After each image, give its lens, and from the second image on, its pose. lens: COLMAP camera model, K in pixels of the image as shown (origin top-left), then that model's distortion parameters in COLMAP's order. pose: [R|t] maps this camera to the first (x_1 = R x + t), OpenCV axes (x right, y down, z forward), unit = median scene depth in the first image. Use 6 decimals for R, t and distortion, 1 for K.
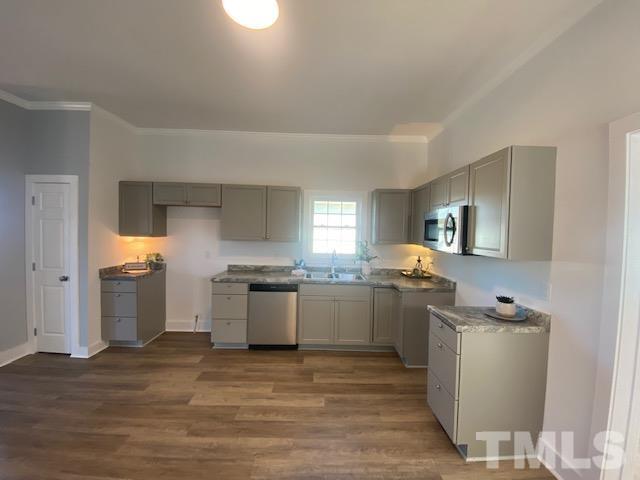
lens RADIAL K [[260.0, 0, 320.2], [0, 260.0, 237.2], [0, 0, 1]] dist [-0.005019, -0.007758]
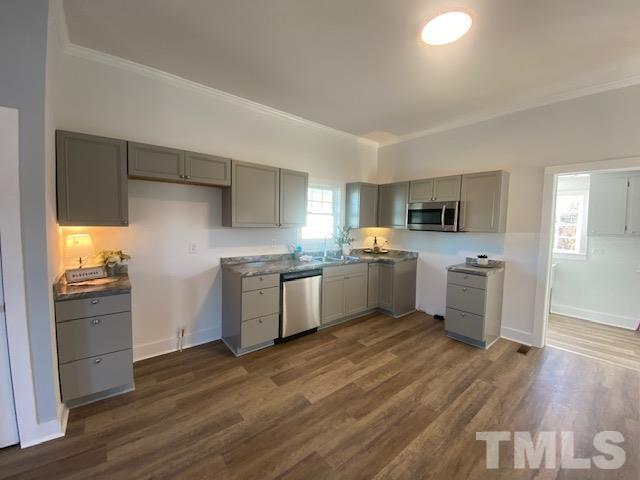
lens RADIAL K [[260.0, 0, 318.8], [0, 260.0, 238.1], [0, 0, 1]] dist [-0.005019, -0.007758]
pose [[0.780580, -0.048278, 0.623189, -0.796636], [0.014442, 0.998140, 0.059235, -0.001831], [-0.624889, -0.037237, 0.779825, 0.212218]]
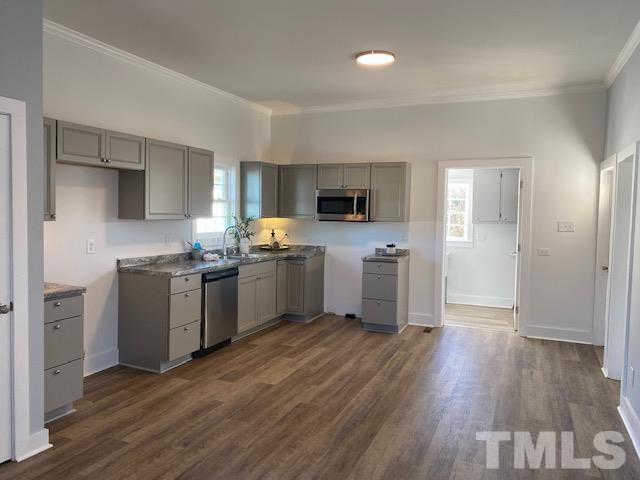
lens RADIAL K [[488.0, 0, 321.5], [0, 488.0, 238.0], [0, 0, 1]] dist [0.011690, -0.011821]
pose [[0.399126, -0.070188, 0.914206, -1.604812], [0.015053, 0.997433, 0.070006, -0.030625], [-0.916772, -0.014179, 0.399158, 0.075371]]
